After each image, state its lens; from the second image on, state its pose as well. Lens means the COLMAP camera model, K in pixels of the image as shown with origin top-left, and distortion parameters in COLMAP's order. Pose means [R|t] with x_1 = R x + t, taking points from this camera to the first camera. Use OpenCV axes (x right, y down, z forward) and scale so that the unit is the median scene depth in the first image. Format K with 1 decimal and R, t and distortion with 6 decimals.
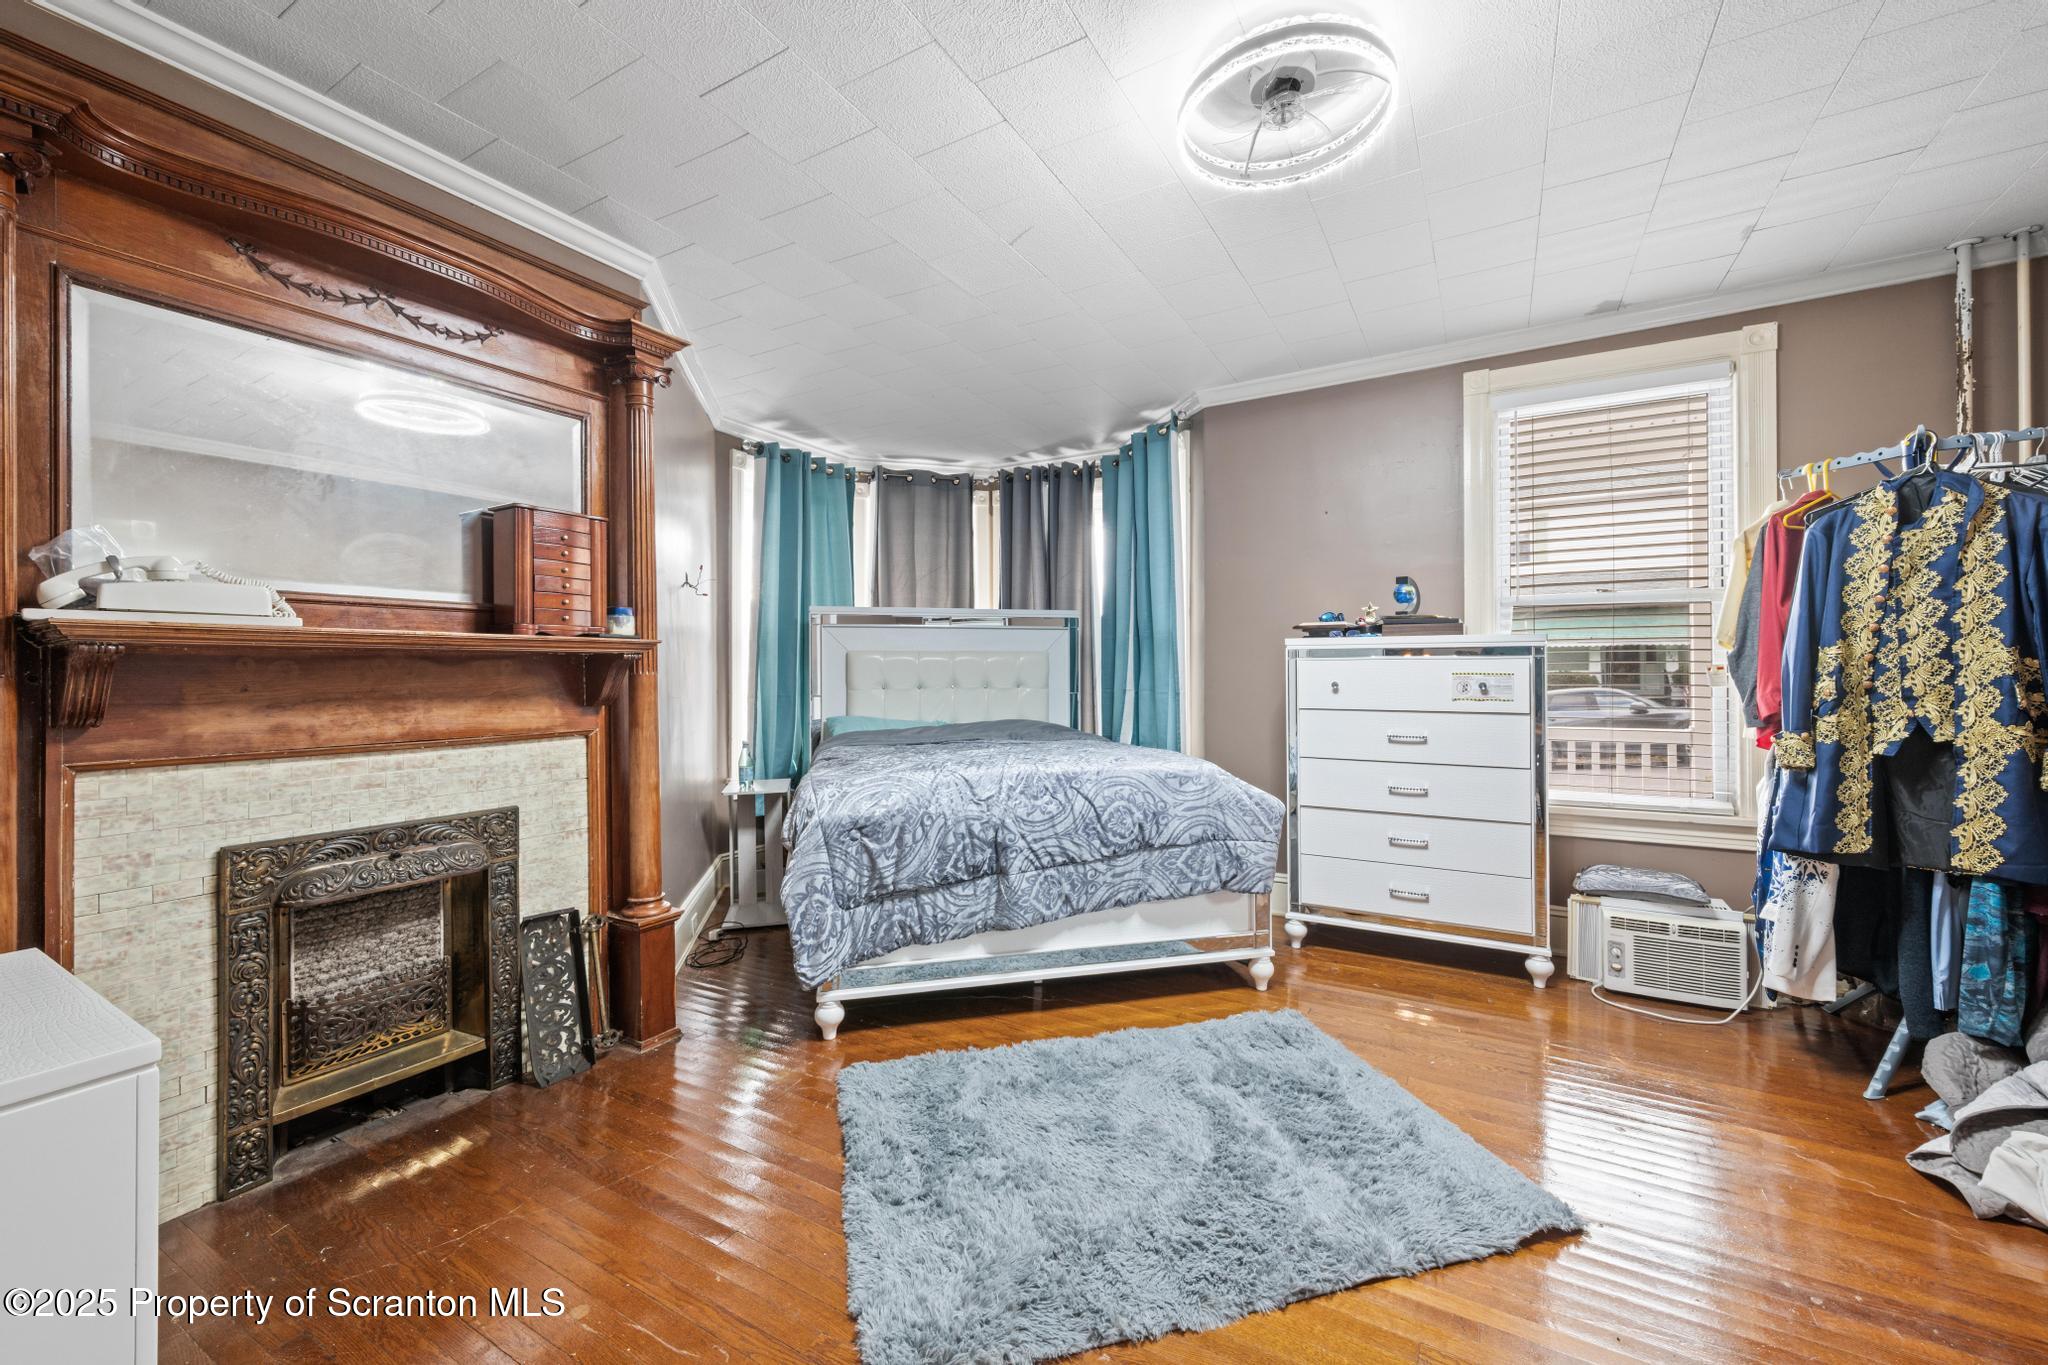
lens RADIAL K [[808.5, 0, 1022.3], [0, 808.5, 669.5], [0, 0, 1]] dist [0.000227, 0.000007]
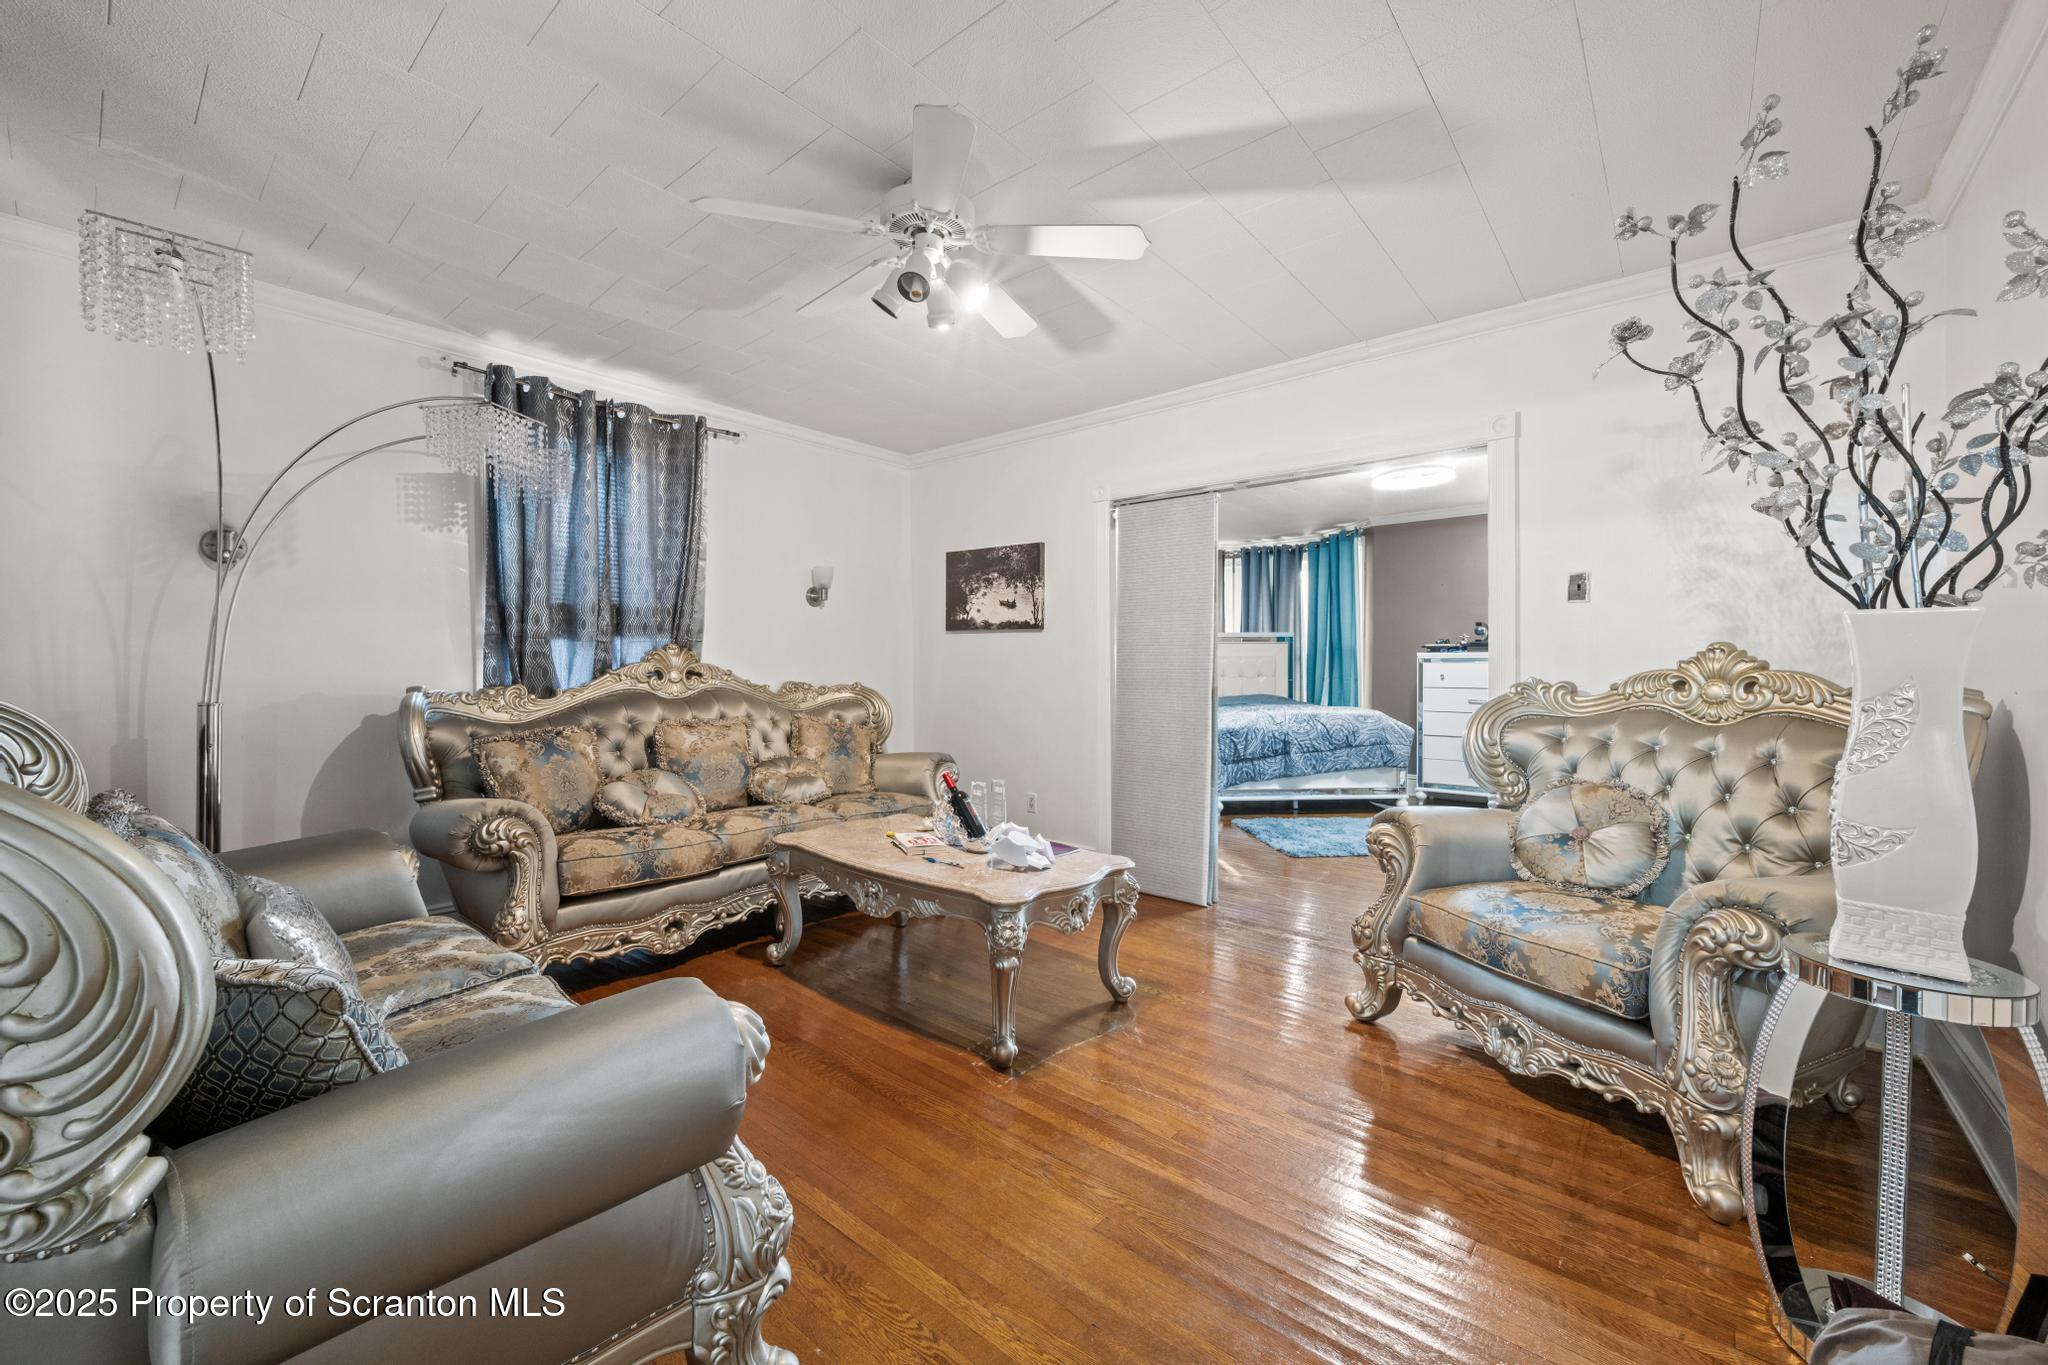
lens RADIAL K [[808.5, 0, 1030.2], [0, 808.5, 682.6], [0, 0, 1]] dist [0.000227, 0.000007]
pose [[0.986902, 0.002584, -0.161301, -0.304850], [0.000937, 0.999763, 0.021753, -0.008853], [0.161319, -0.021620, 0.986665, -1.157319]]
